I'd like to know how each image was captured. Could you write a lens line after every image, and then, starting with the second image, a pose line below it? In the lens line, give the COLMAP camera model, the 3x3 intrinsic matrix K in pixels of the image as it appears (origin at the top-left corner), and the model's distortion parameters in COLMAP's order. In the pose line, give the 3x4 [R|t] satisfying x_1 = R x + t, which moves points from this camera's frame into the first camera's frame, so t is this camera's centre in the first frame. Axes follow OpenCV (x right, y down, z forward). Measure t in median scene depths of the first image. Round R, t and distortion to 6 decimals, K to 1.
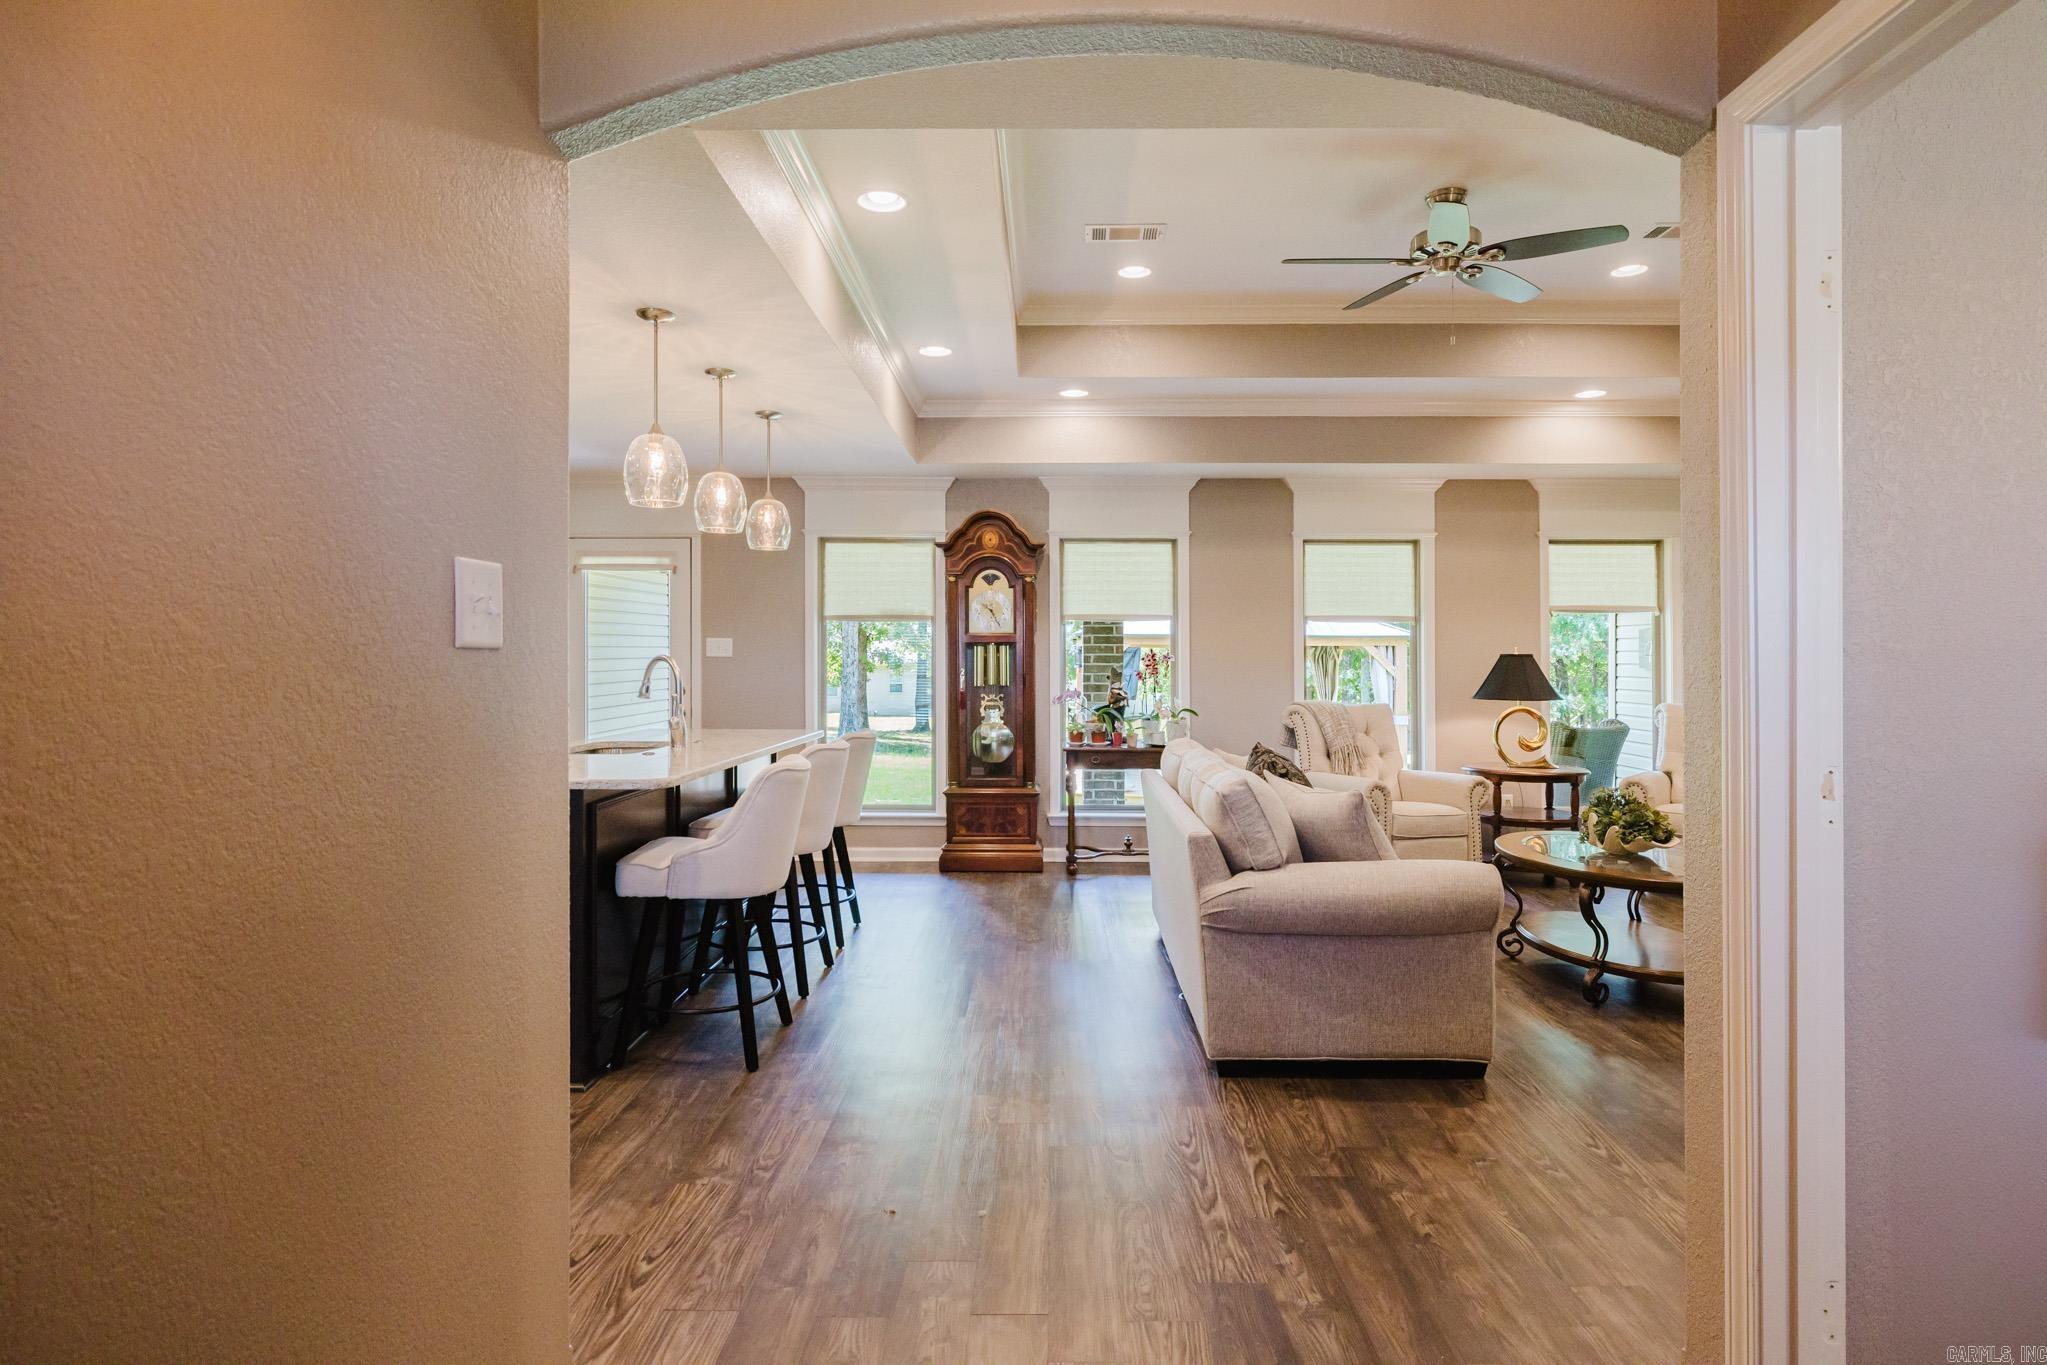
lens RADIAL K [[1113.5, 0, 1041.6], [0, 1113.5, 648.0], [0, 0, 1]] dist [-0.006659, 0.000709]
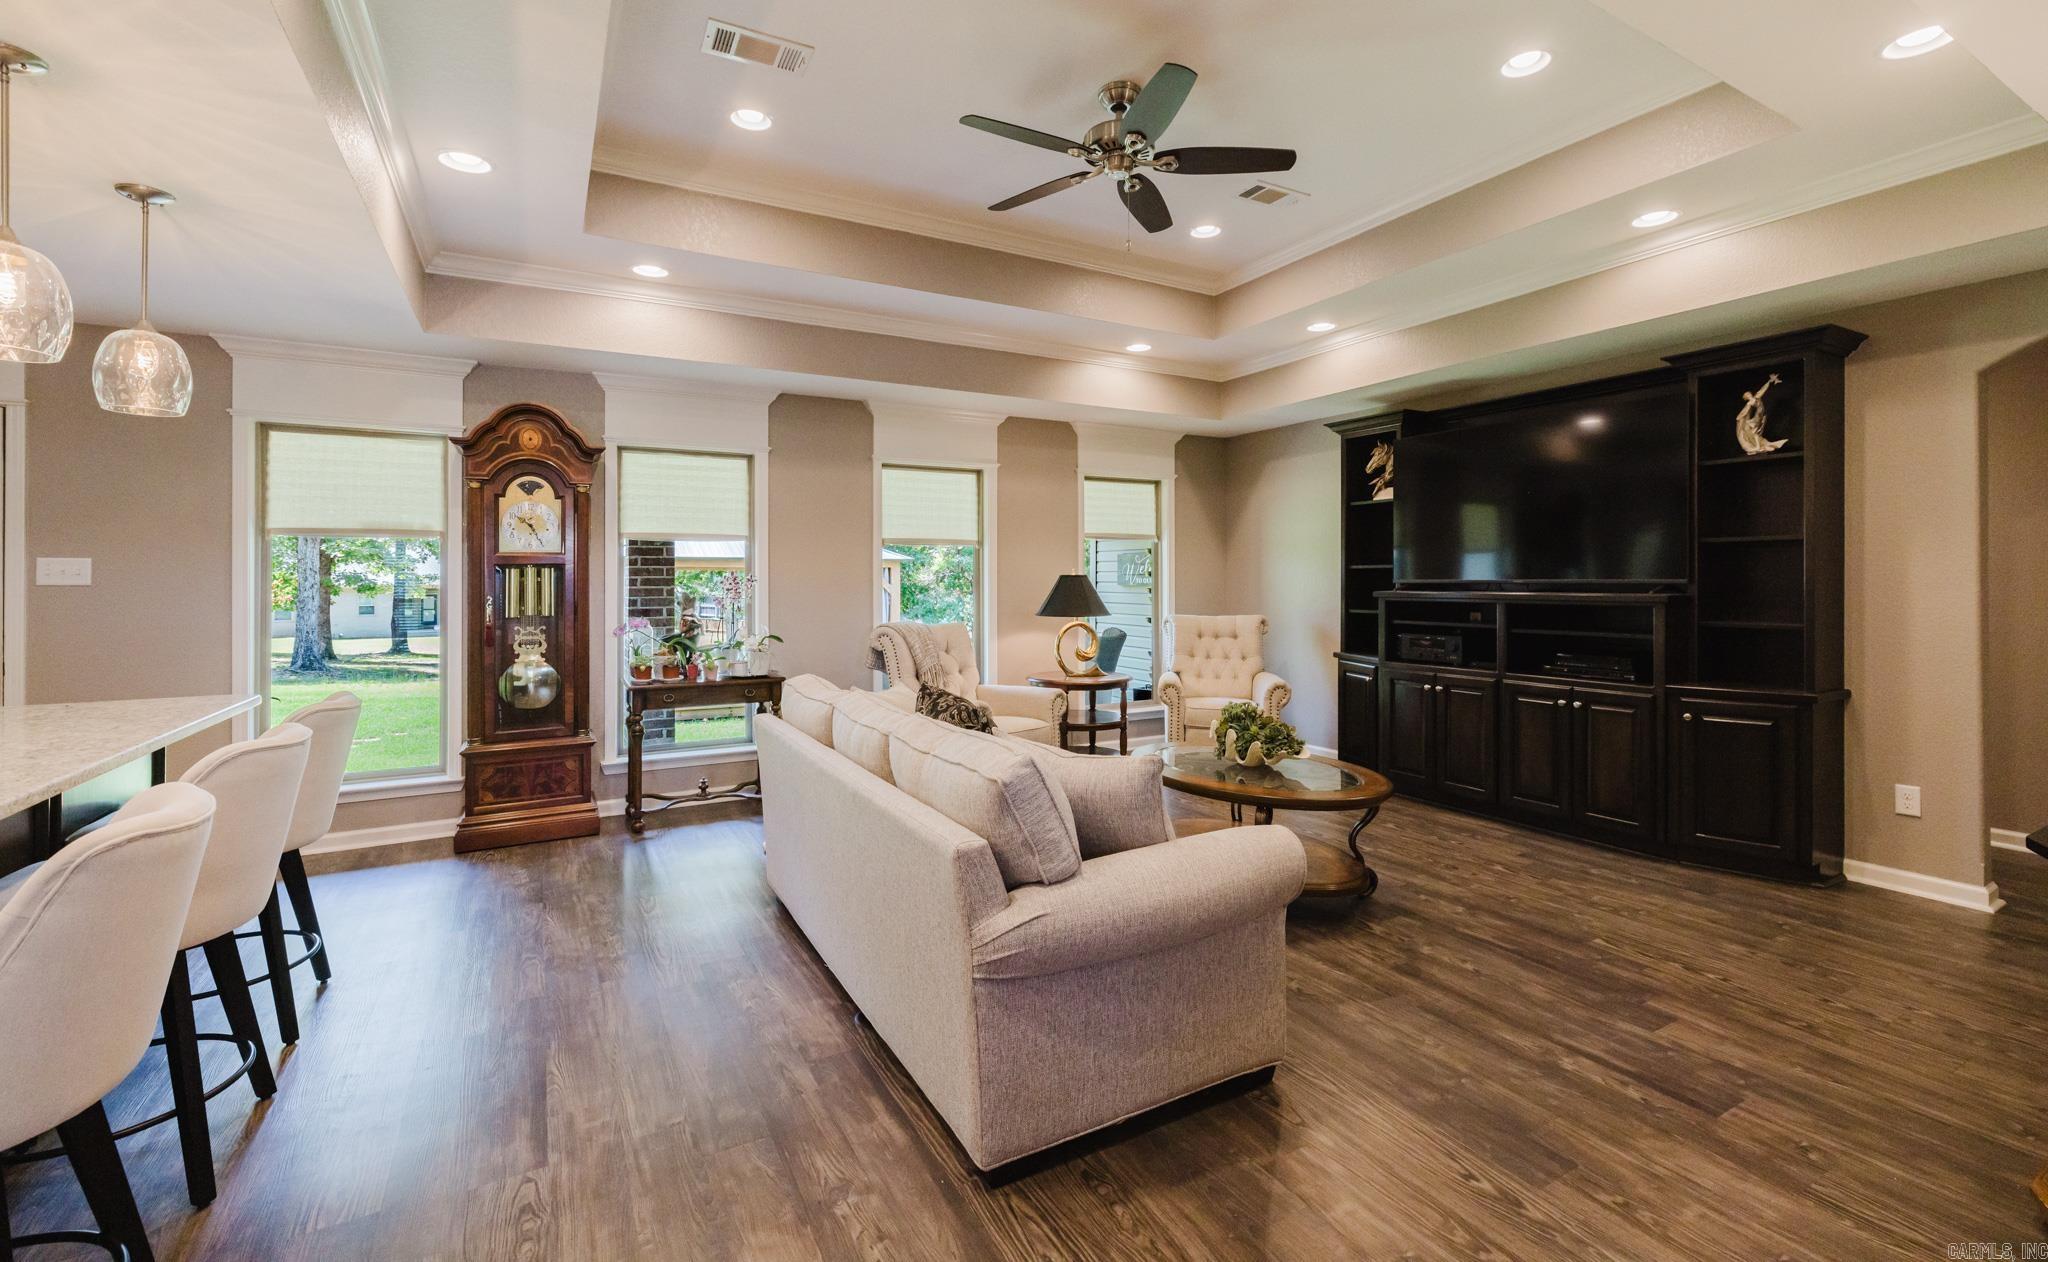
lens RADIAL K [[866.2, 0, 1026.1], [0, 866.2, 569.1], [0, 0, 1]] dist [0.003307, -0.000747]
pose [[0.867810, -0.000830, 0.496896, -0.050260], [0.000913, 1.000000, 0.000075, -0.000995], [-0.496896, 0.000388, 0.867810, 0.285001]]
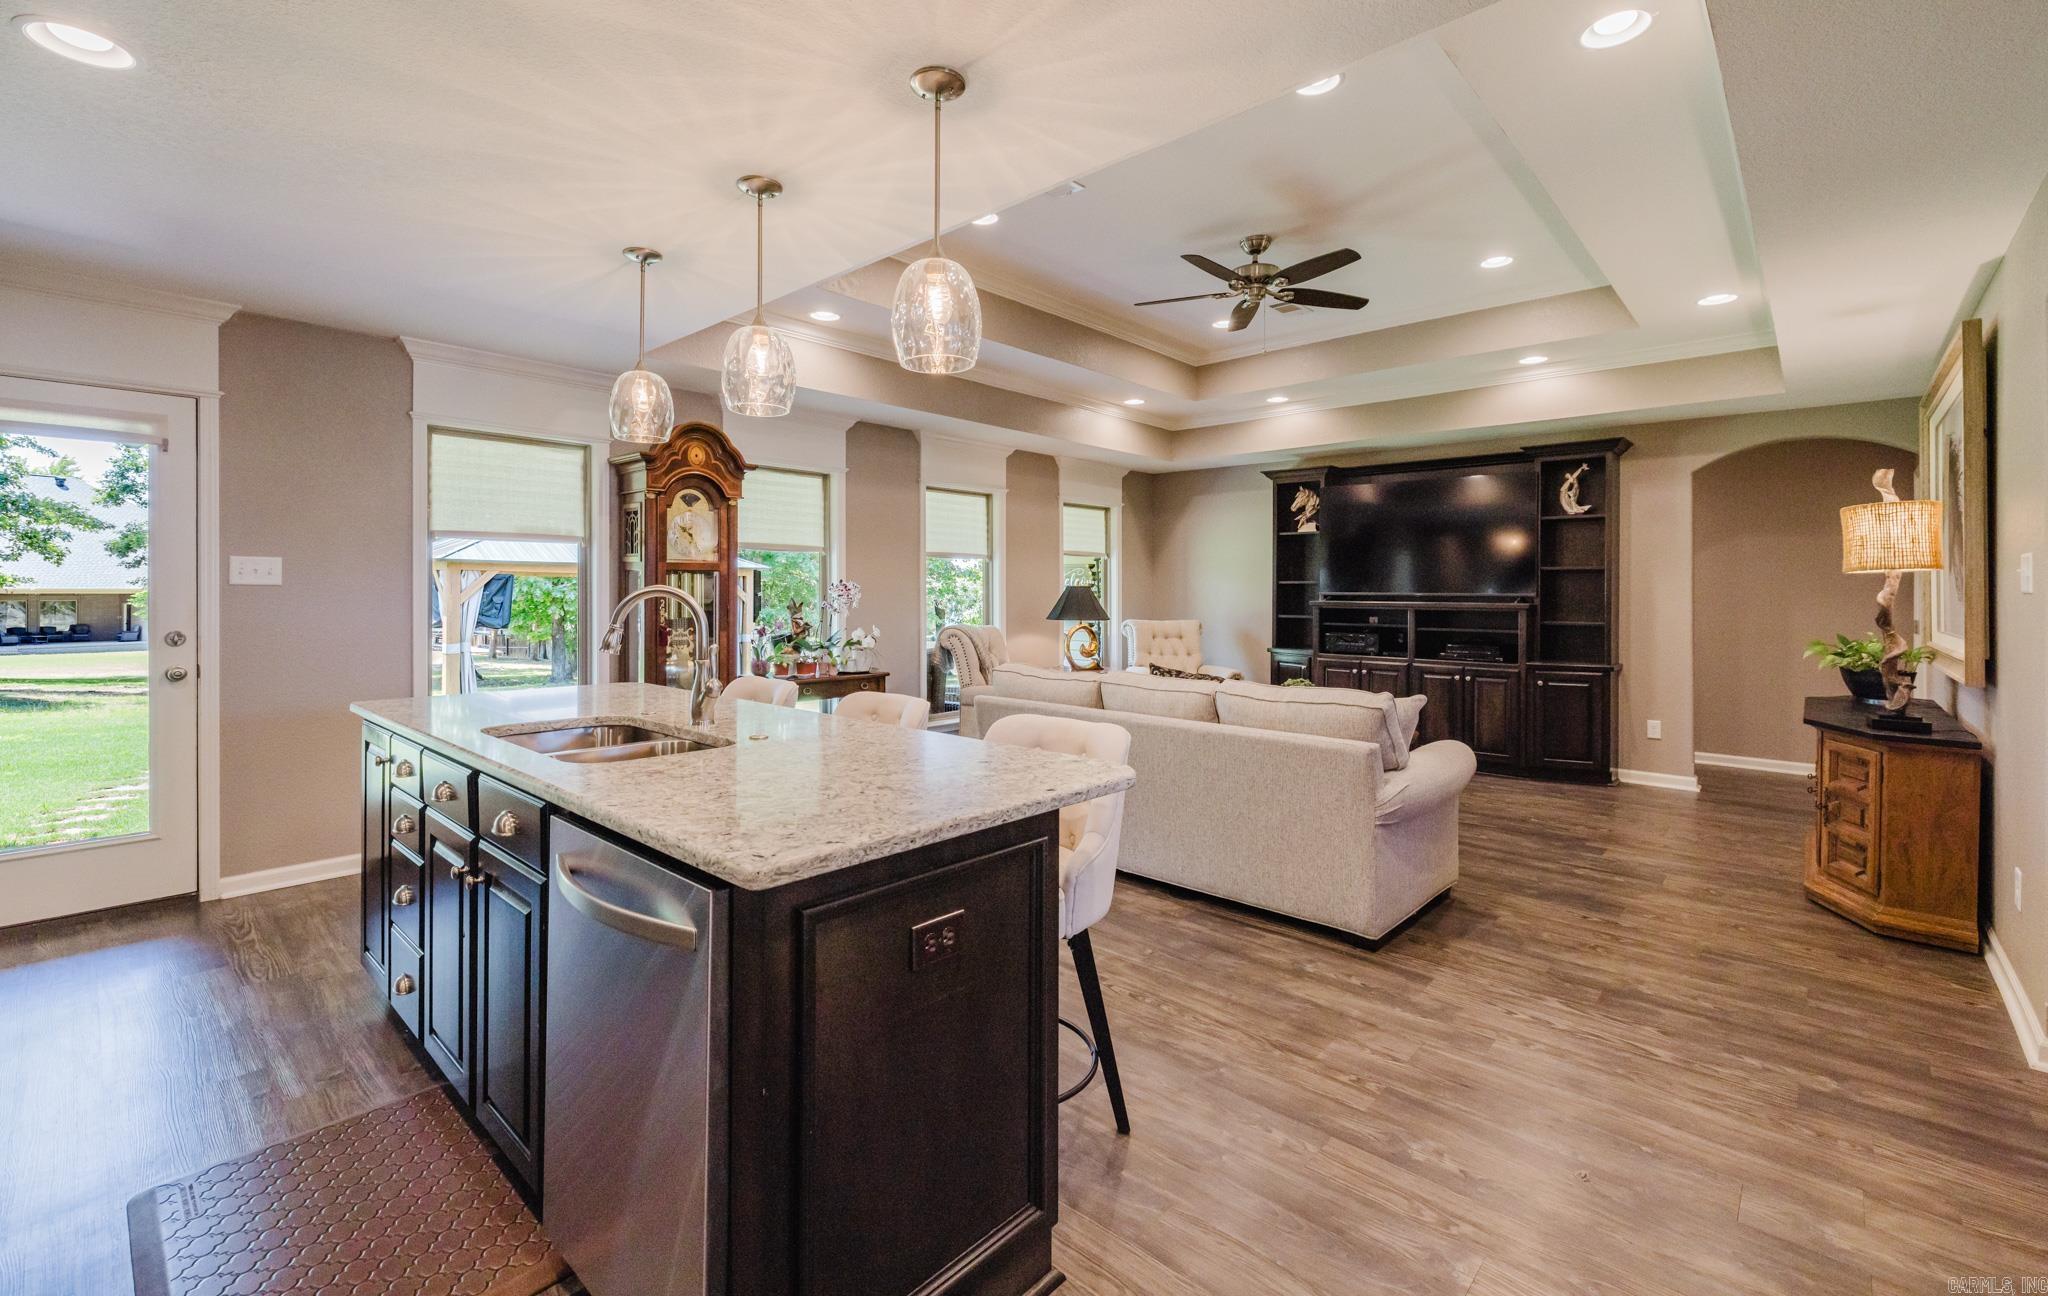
lens RADIAL K [[875.9, 0, 1020.1], [0, 875.9, 582.6], [0, 0, 1]] dist [0.001706, 0.000394]
pose [[0.672690, 0.008110, 0.739880, -0.424709], [-0.012996, 0.999915, 0.000855, 0.000946], [-0.739810, -0.010191, 0.672738, 0.362498]]
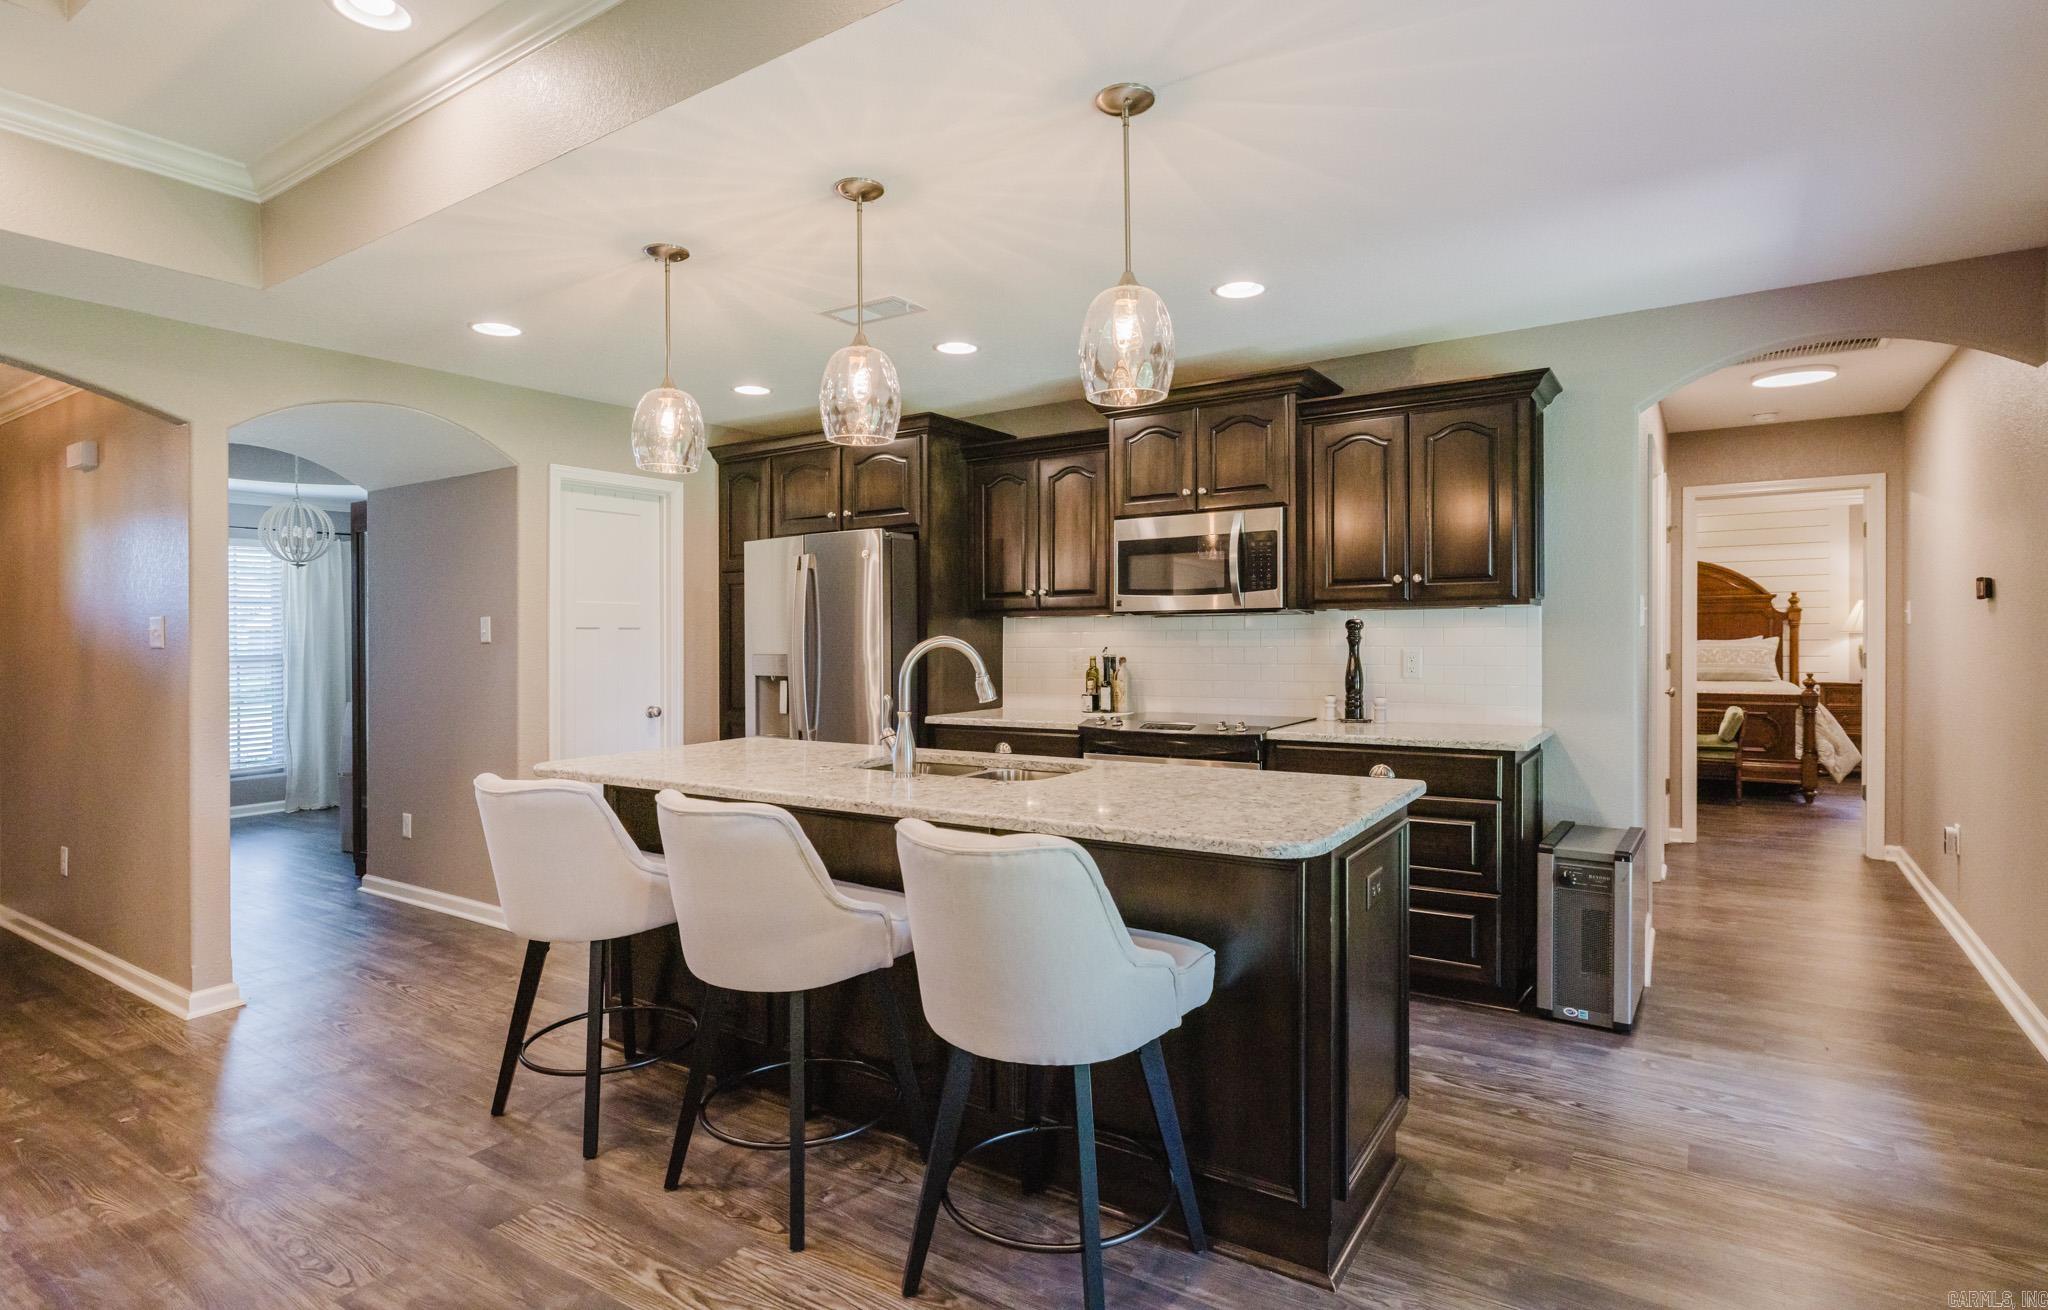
lens RADIAL K [[1060.4, 0, 1031.0], [0, 1060.4, 600.1], [0, 0, 1]] dist [0.011956, -0.001538]
pose [[-0.557436, -0.023040, -0.829900, 0.119598], [0.020719, 0.998917, -0.041649, 0.009781], [0.829961, -0.040412, -0.556355, 1.022571]]
